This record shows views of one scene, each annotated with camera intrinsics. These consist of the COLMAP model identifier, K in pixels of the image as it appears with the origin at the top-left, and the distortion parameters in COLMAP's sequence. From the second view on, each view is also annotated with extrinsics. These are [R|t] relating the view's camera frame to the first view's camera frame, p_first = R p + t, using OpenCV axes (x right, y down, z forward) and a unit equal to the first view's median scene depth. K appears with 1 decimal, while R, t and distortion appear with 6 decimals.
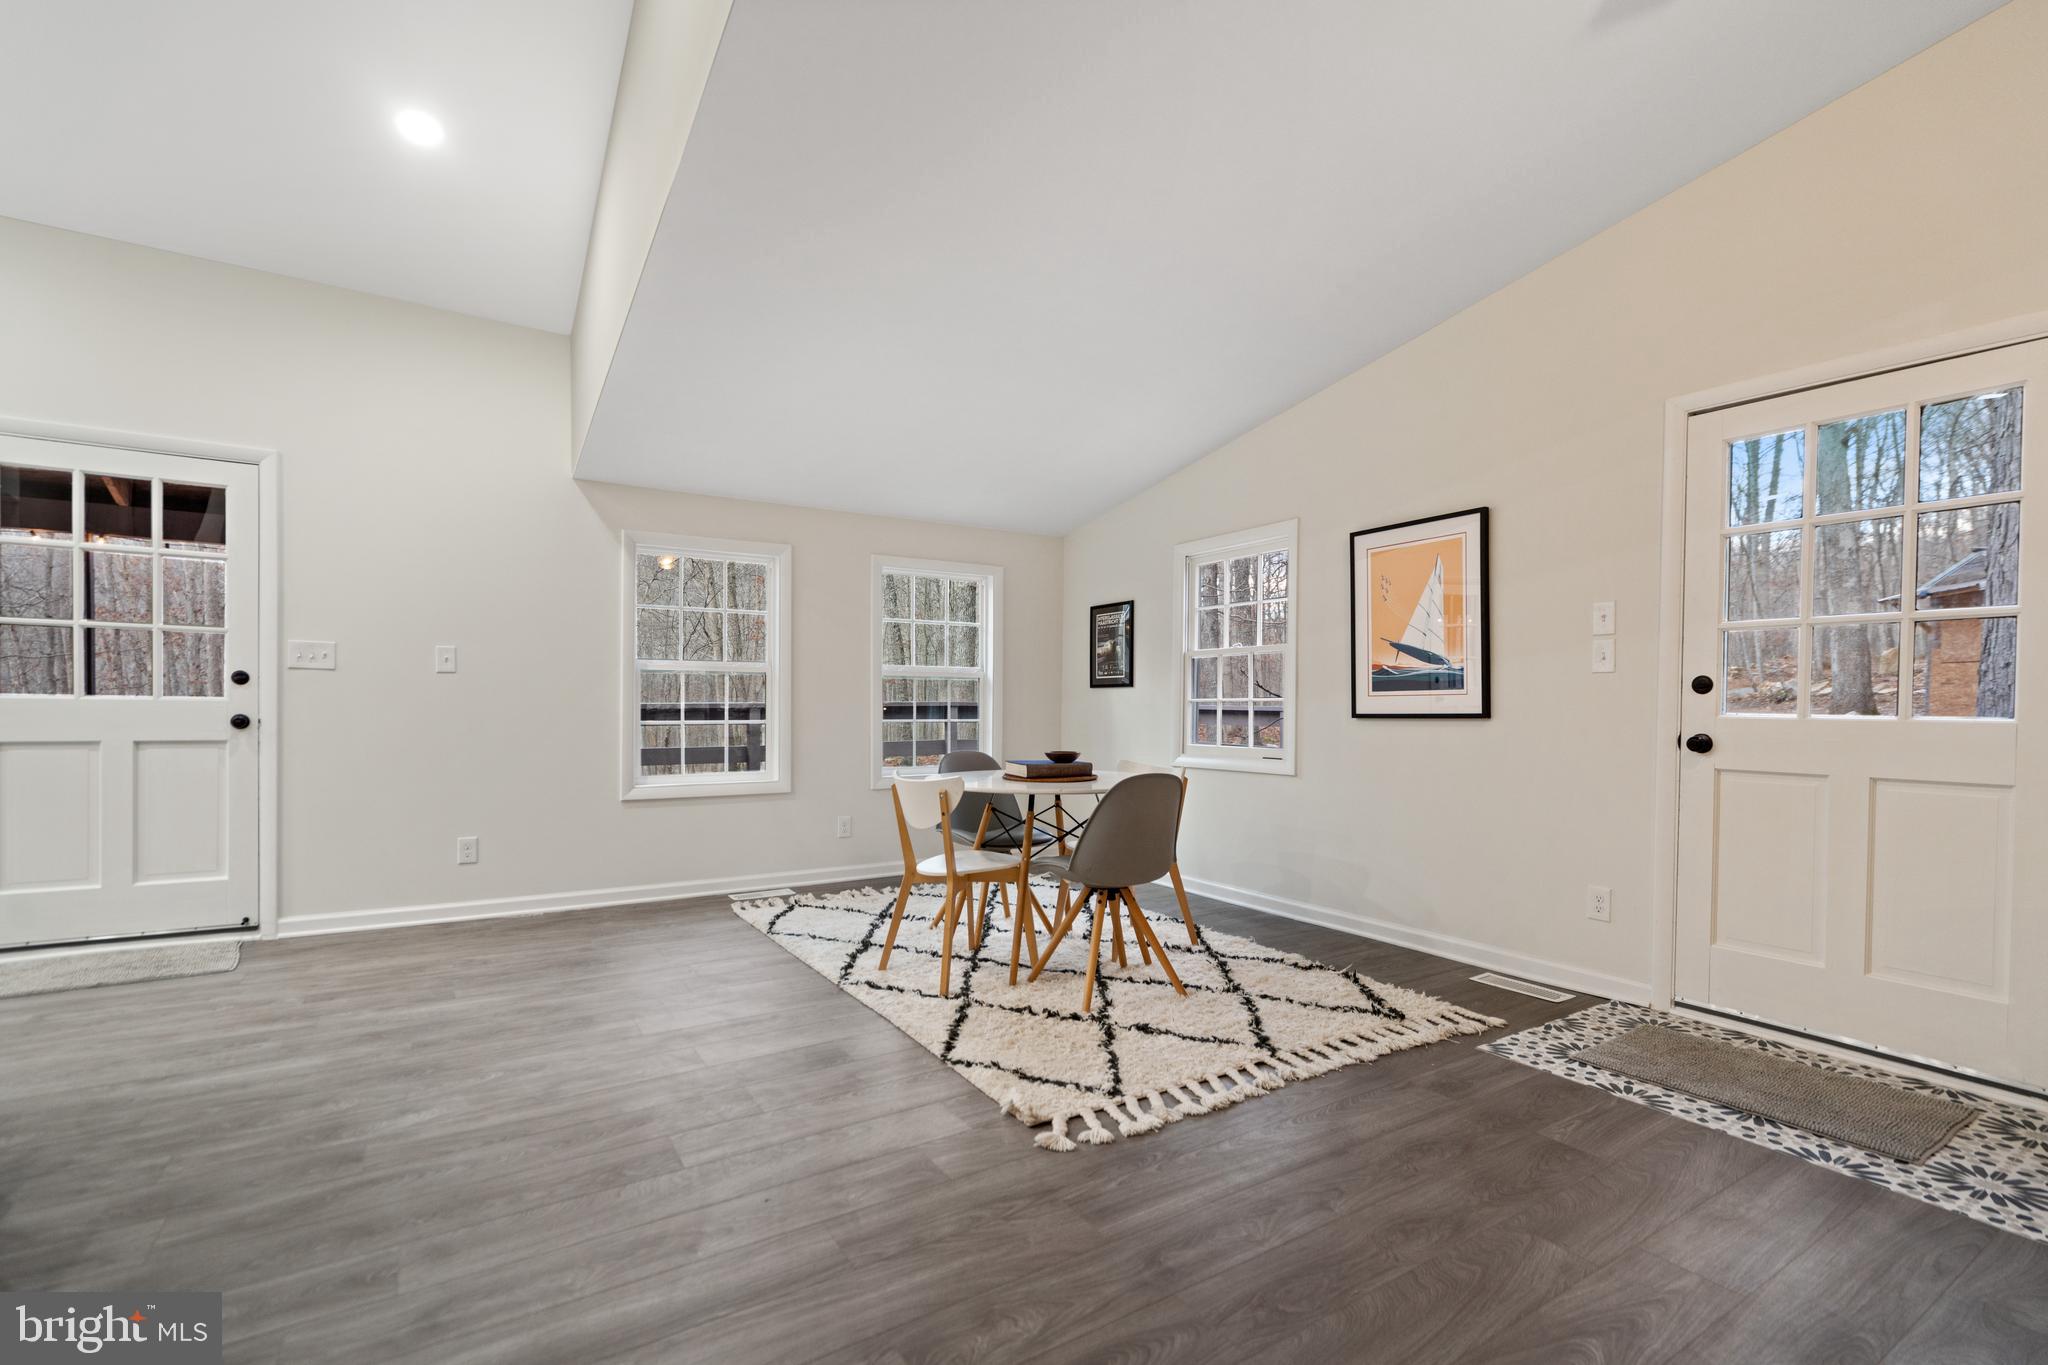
lens RADIAL K [[926.5, 0, 1034.2], [0, 926.5, 726.8], [0, 0, 1]] dist [-0.012332, 0.008806]
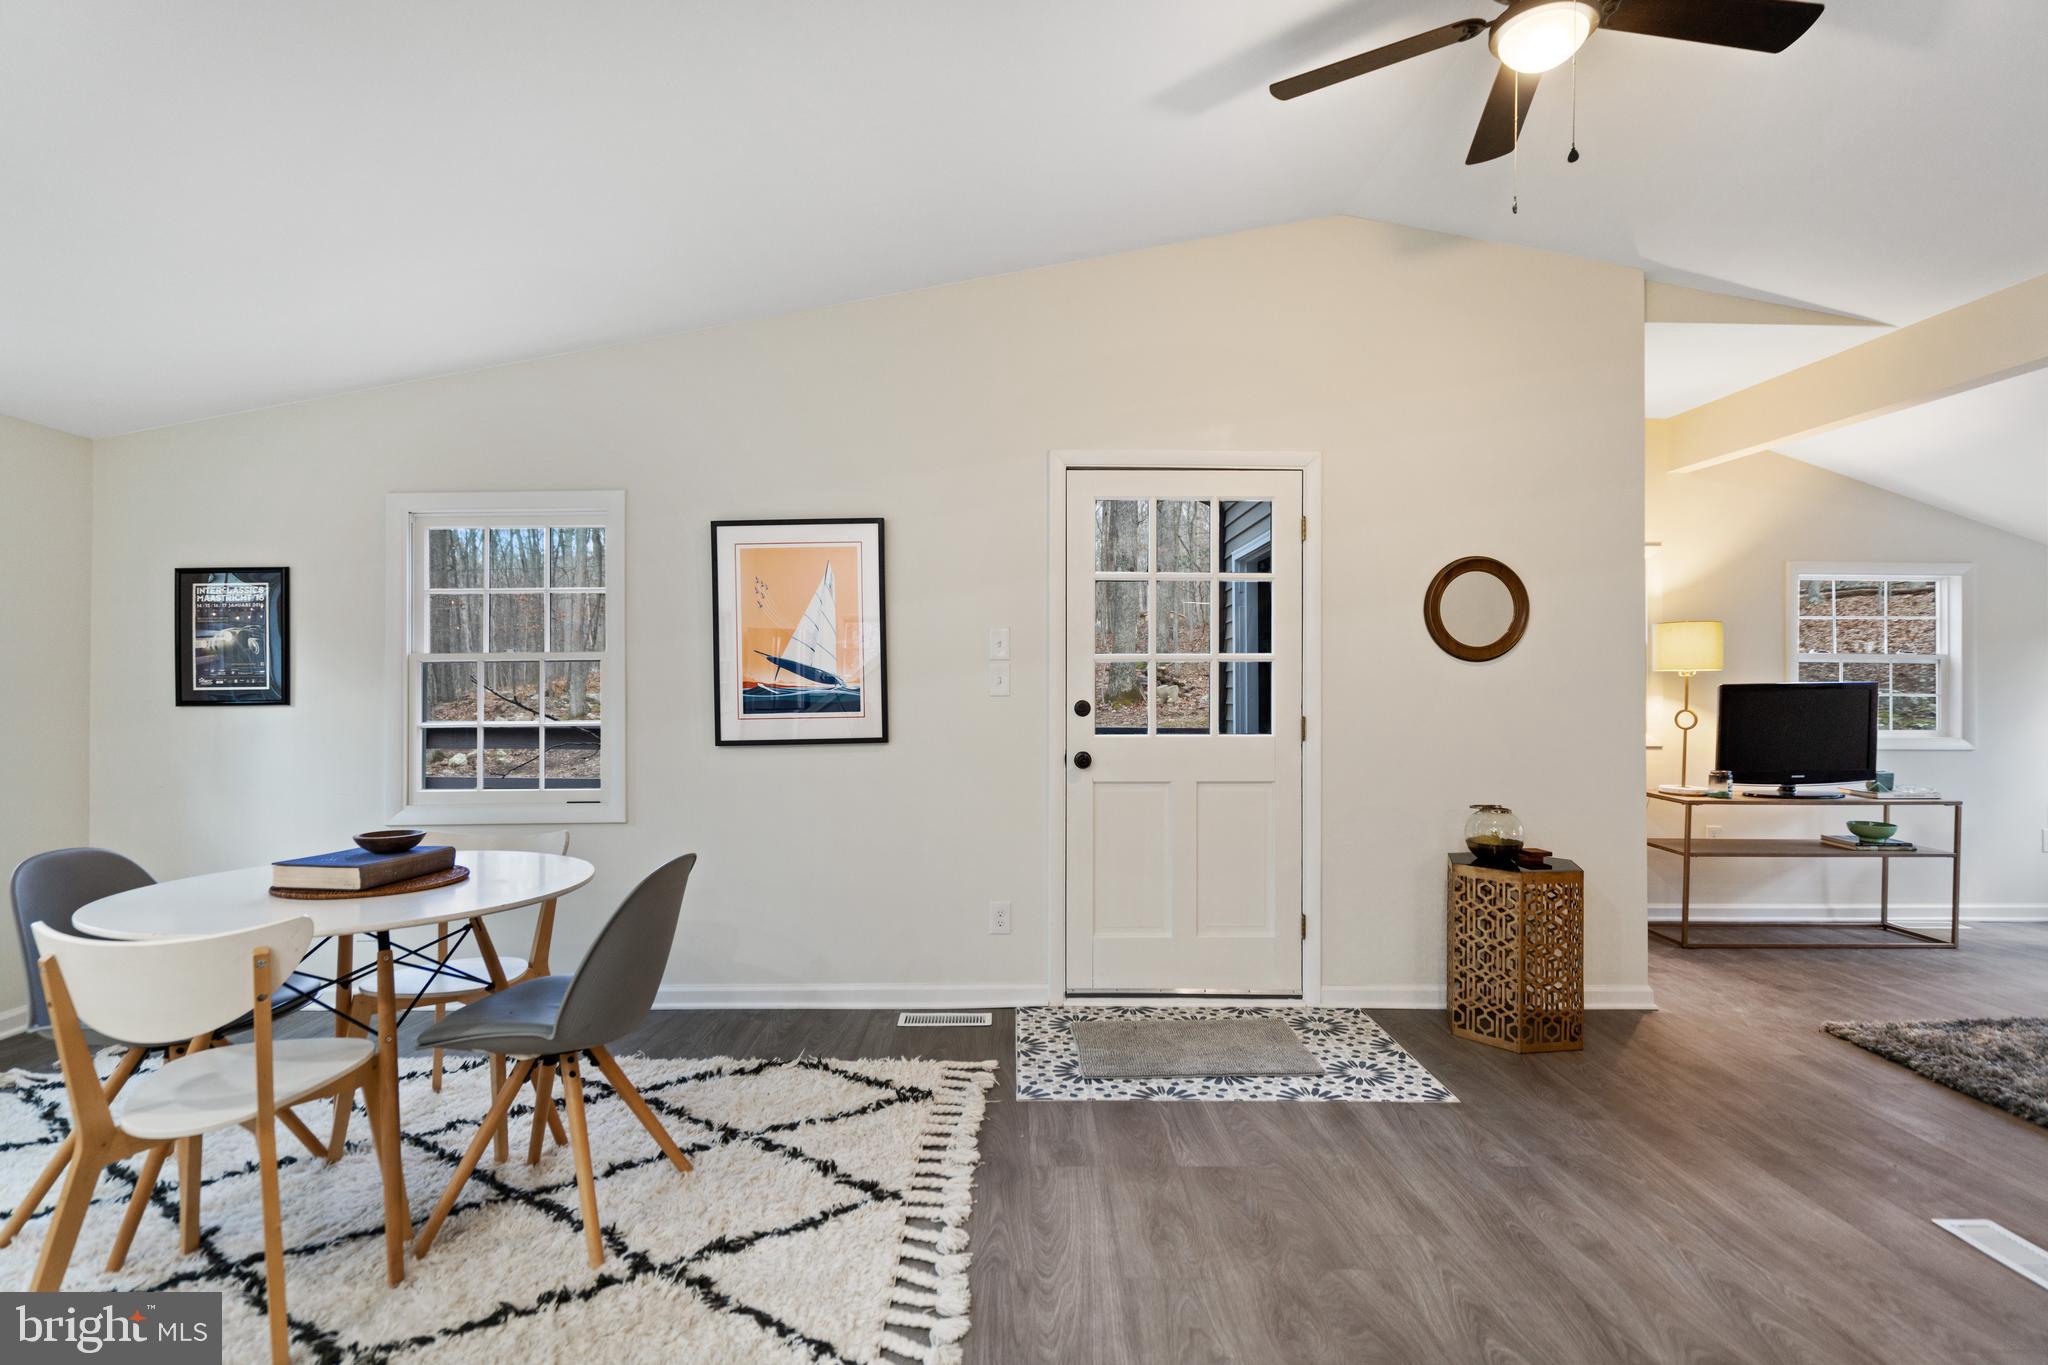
lens RADIAL K [[985.2, 0, 1018.2], [0, 985.2, 697.4], [0, 0, 1]] dist [0.002613, -0.001408]
pose [[0.542734, -0.007654, 0.839870, -0.311446], [0.028703, 0.999543, -0.009438, -0.046421], [-0.839414, 0.029229, 0.542705, 0.377168]]
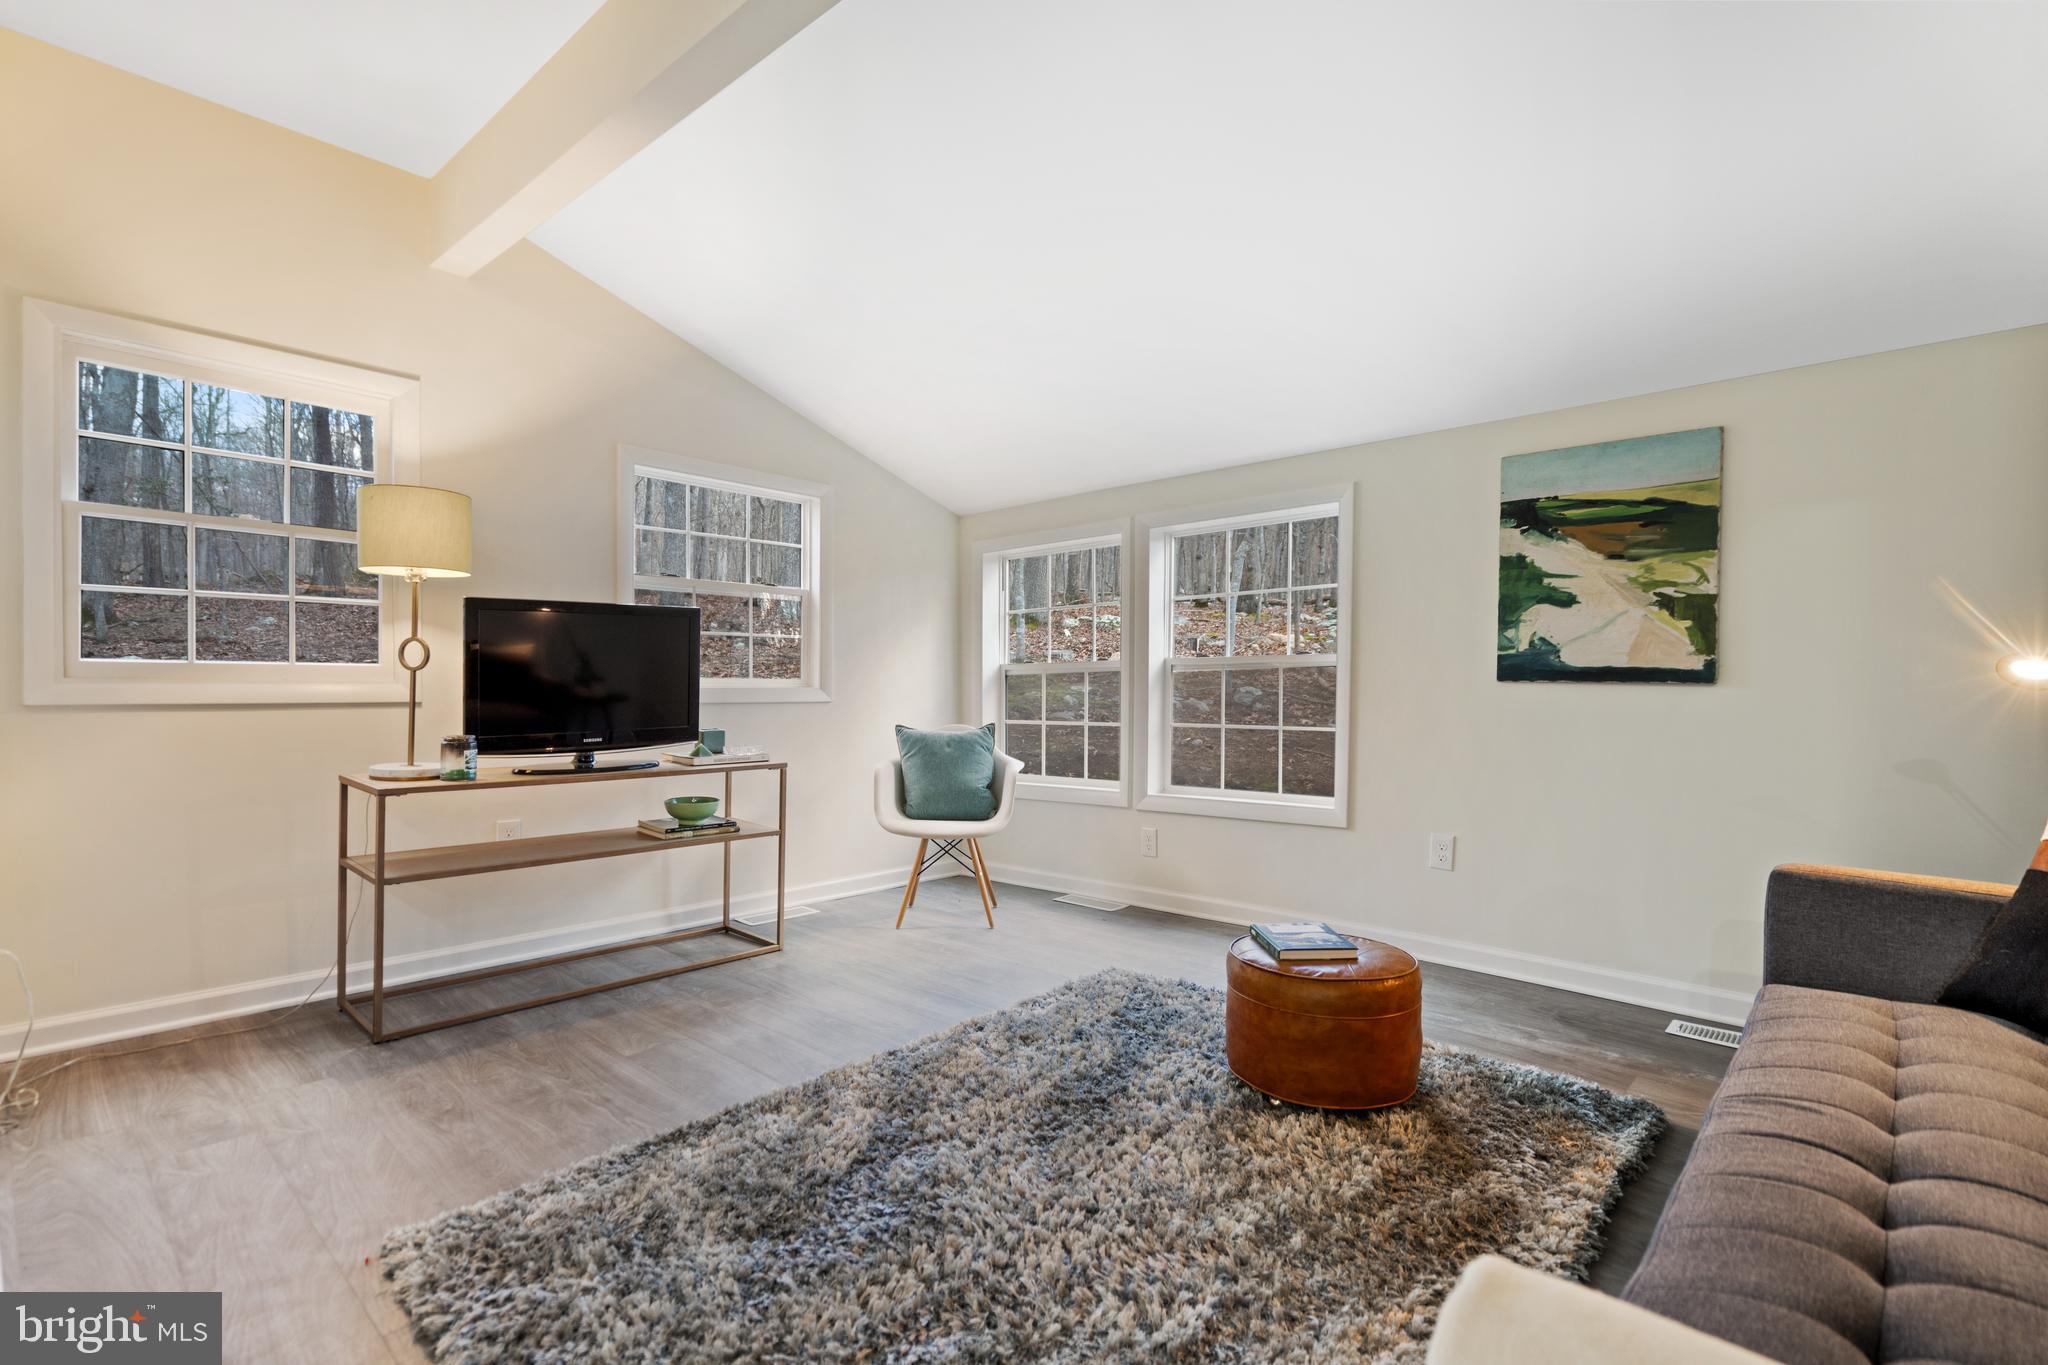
lens RADIAL K [[985.2, 0, 1013.7], [0, 985.2, 690.3], [0, 0, 1]] dist [0.002613, -0.001408]
pose [[-0.239319, -0.014192, 0.970837, 0.462237], [0.025045, 0.999470, 0.020784, 0.028575], [-0.970618, 0.029288, -0.238837, 0.033576]]
